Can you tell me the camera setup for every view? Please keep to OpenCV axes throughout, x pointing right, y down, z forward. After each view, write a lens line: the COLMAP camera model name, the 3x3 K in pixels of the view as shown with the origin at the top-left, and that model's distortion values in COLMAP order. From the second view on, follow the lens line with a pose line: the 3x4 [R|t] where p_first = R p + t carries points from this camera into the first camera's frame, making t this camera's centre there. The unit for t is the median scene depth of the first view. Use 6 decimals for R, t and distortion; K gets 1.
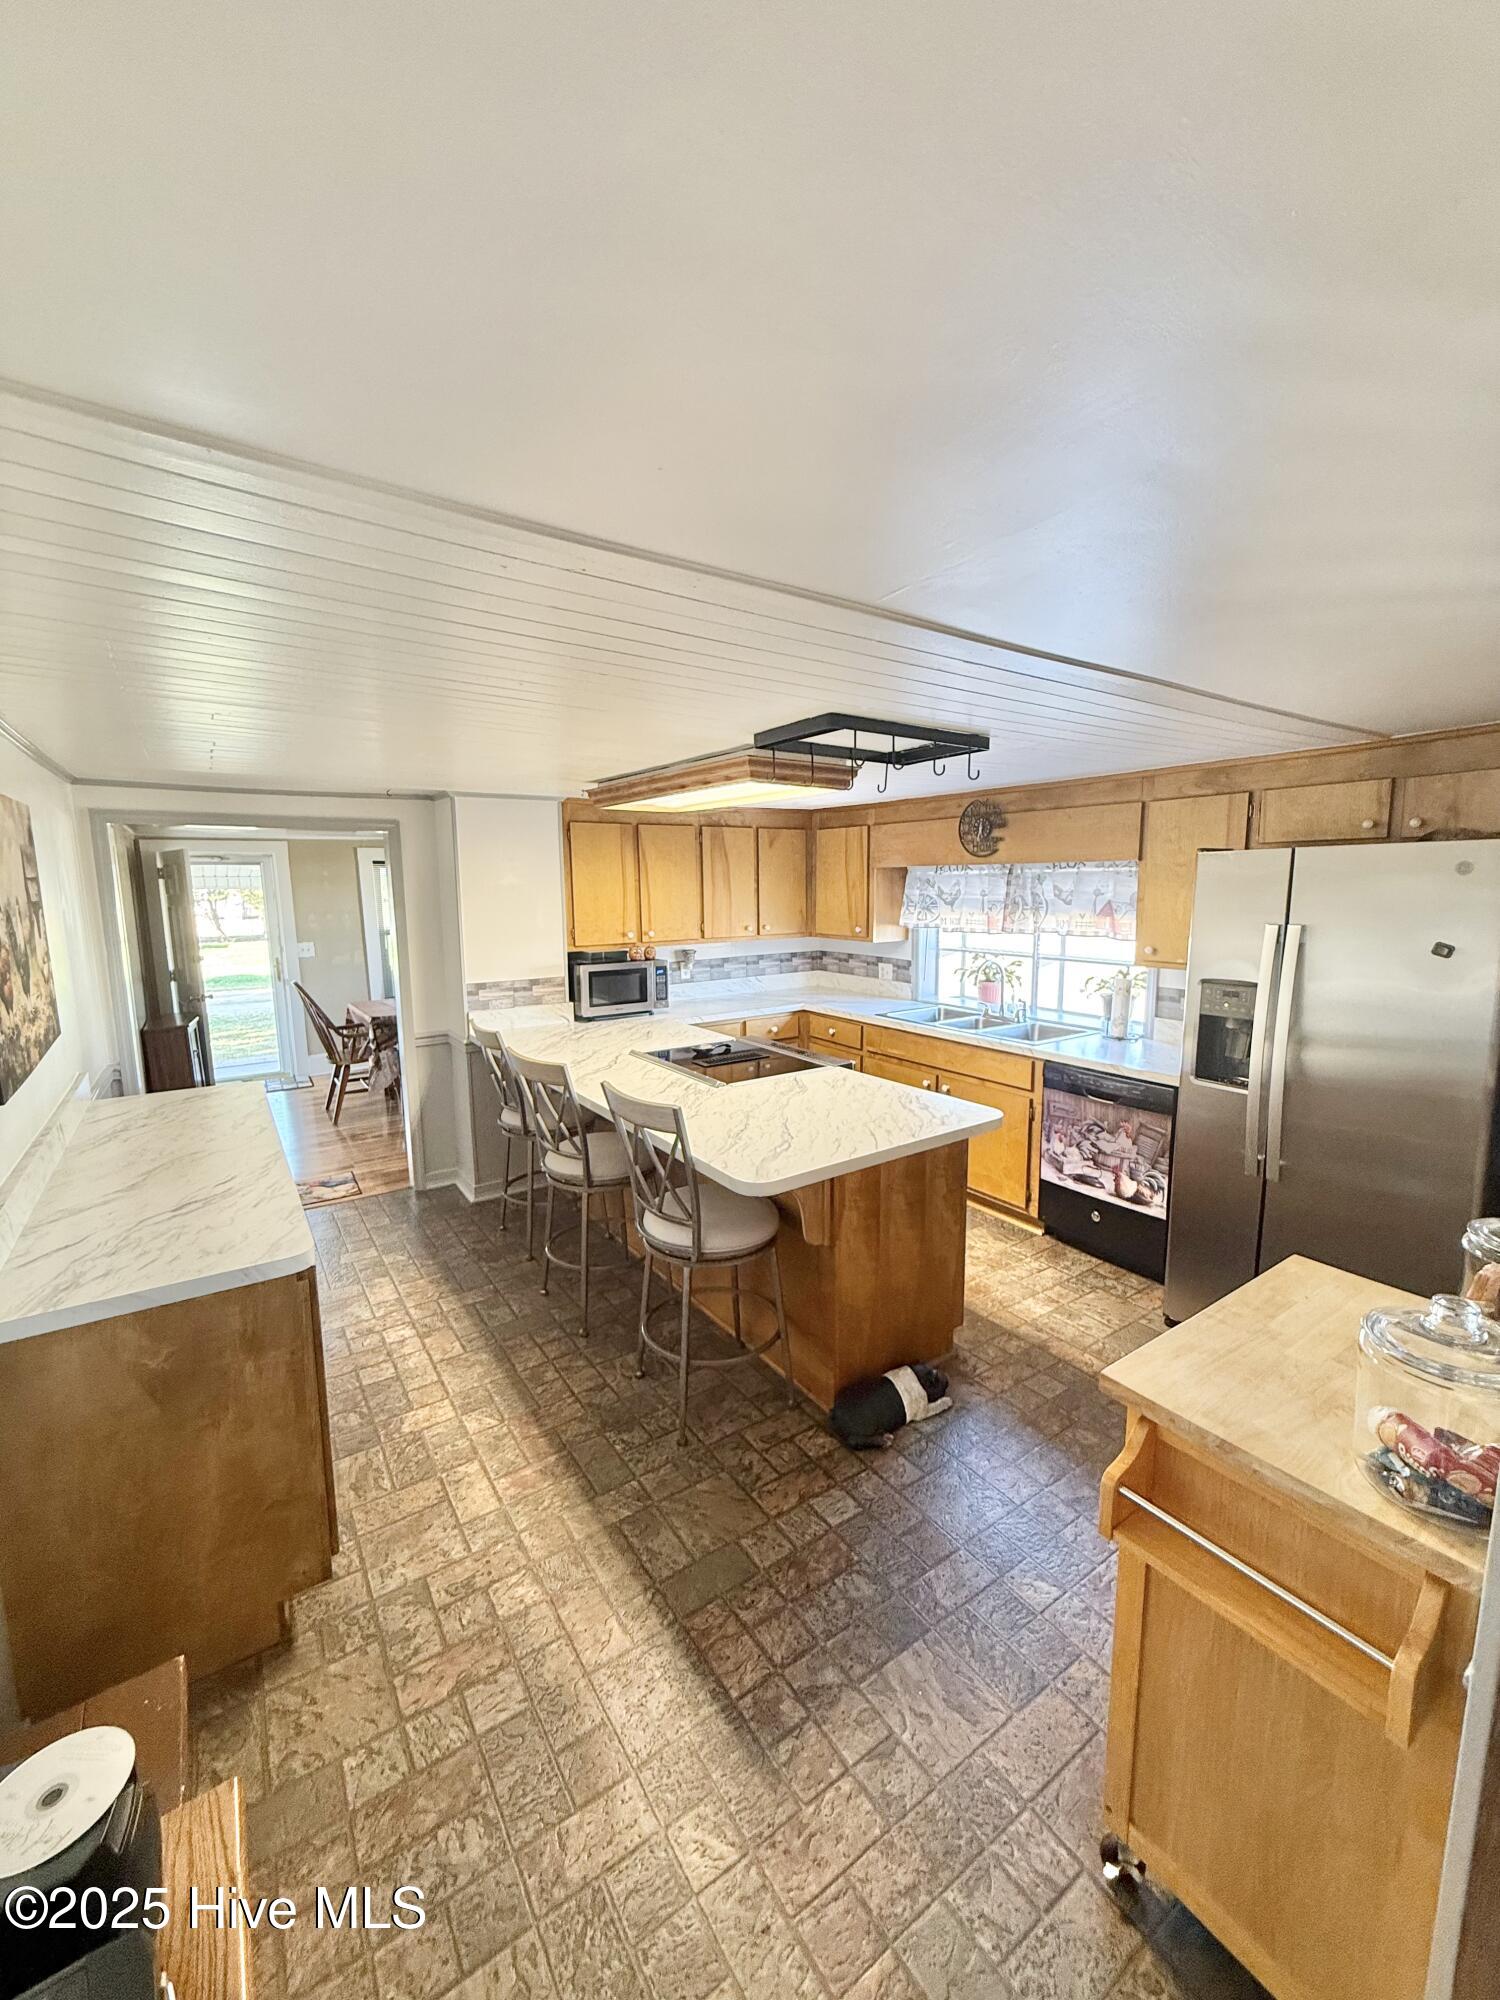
lens RADIAL K [[801.5, 0, 761.1], [0, 801.5, 1003.1], [0, 0, 1]] dist [0.001801, 0.000122]
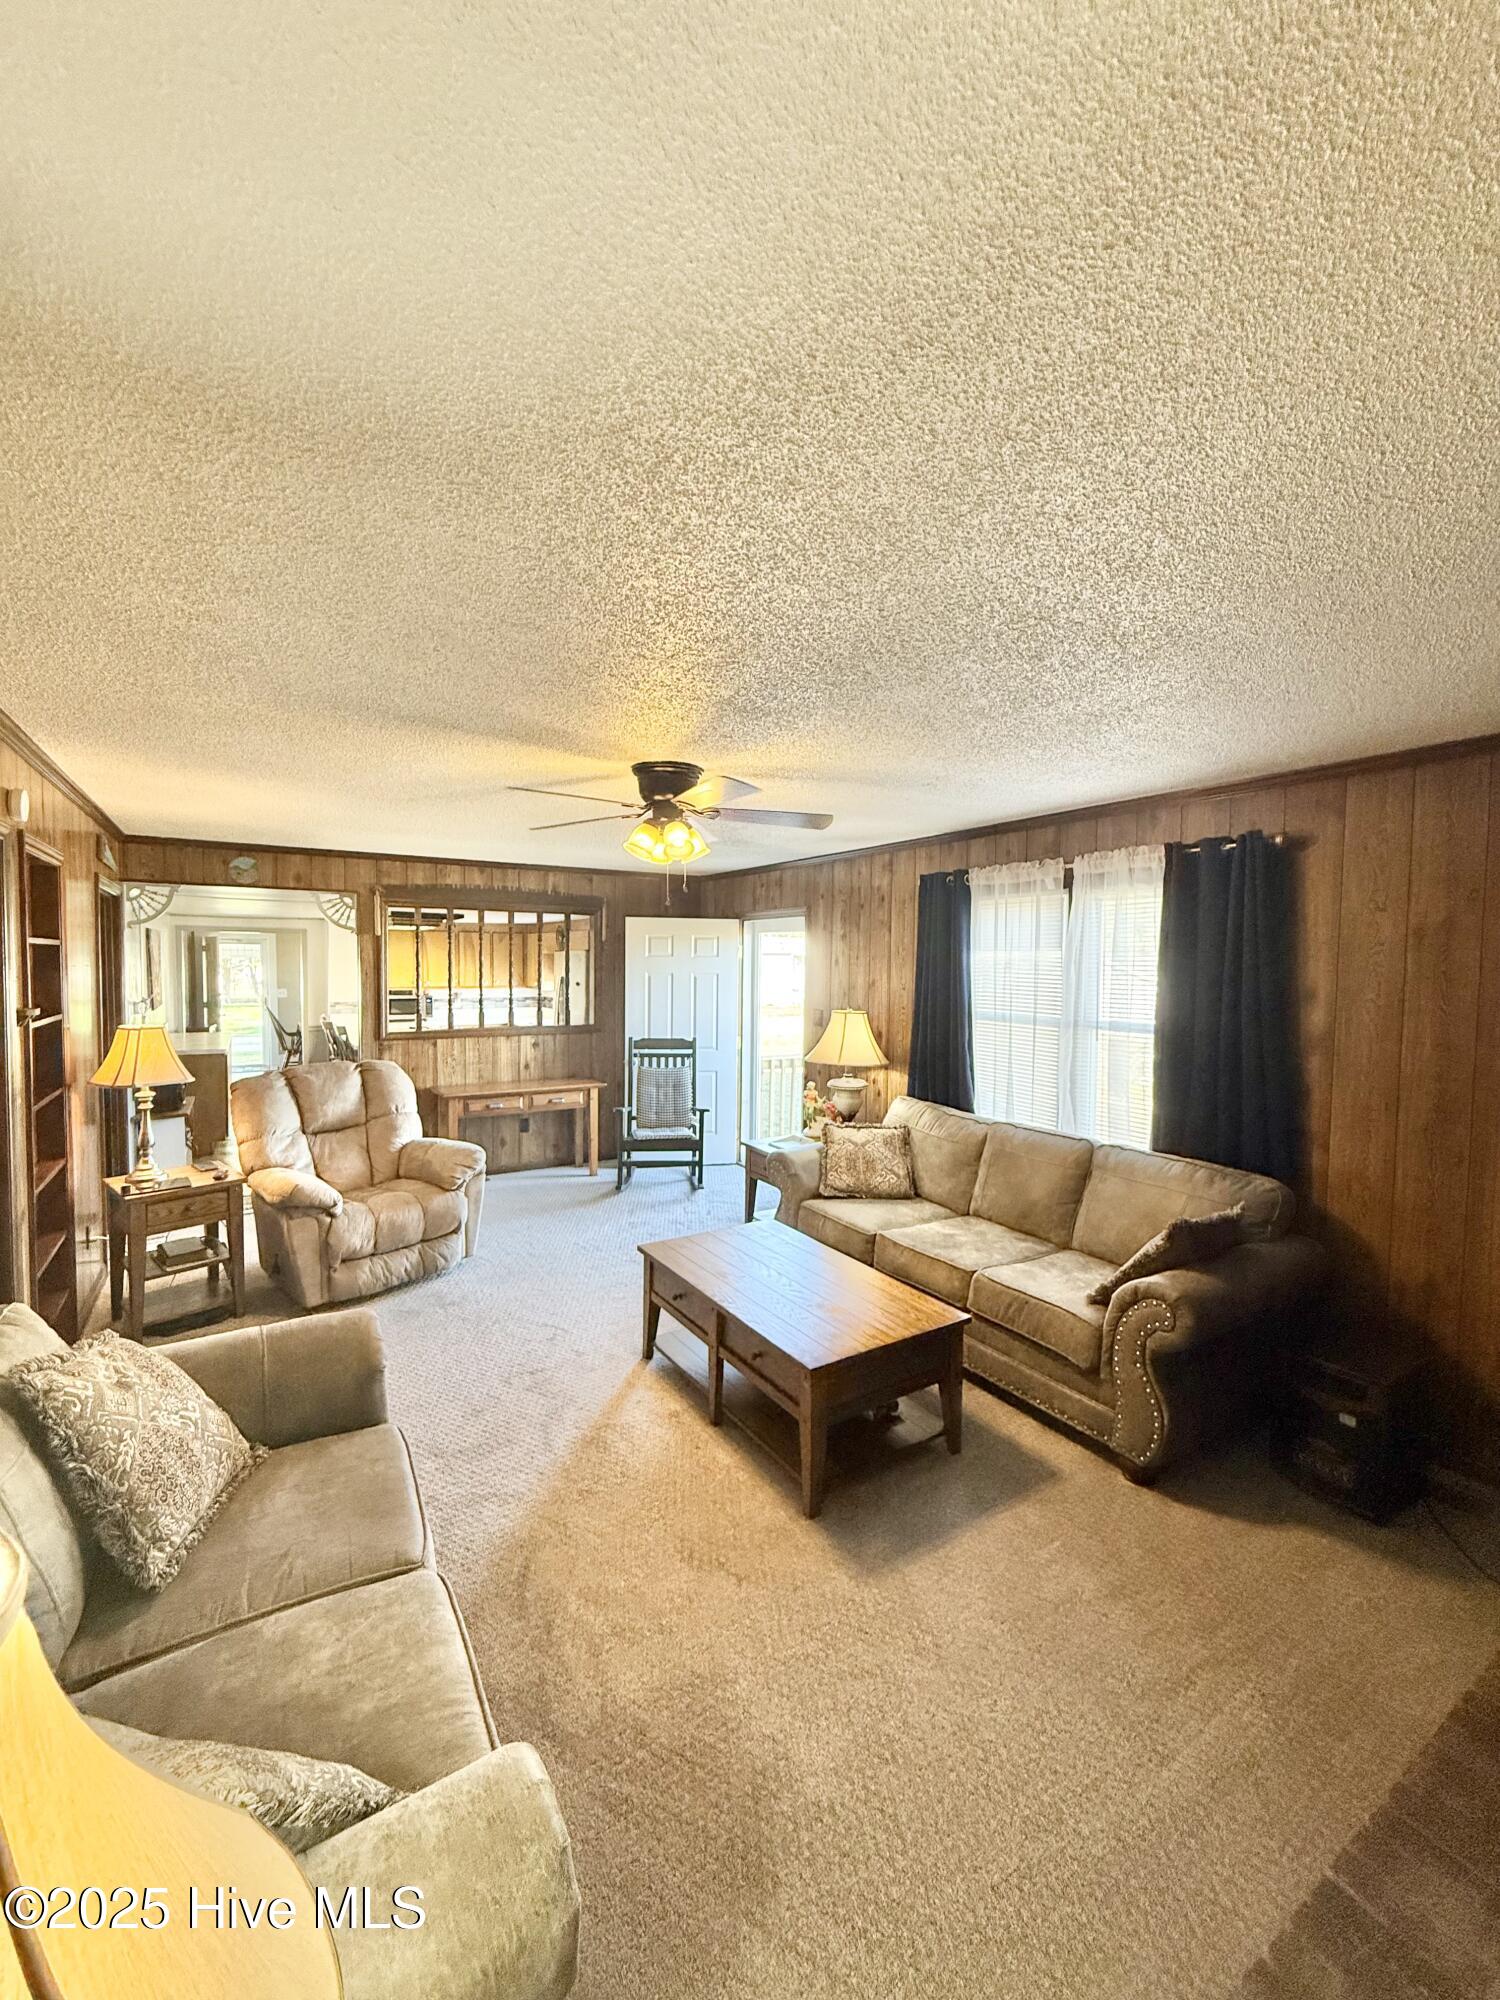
lens RADIAL K [[801.5, 0, 741.5], [0, 801.5, 997.2], [0, 0, 1]] dist [0.001801, 0.000122]
pose [[0.998275, 0.021758, -0.054523, 0.617011], [-0.026890, 0.995092, -0.095232, 0.097559], [0.052184, 0.096534, 0.993961, -0.795809]]
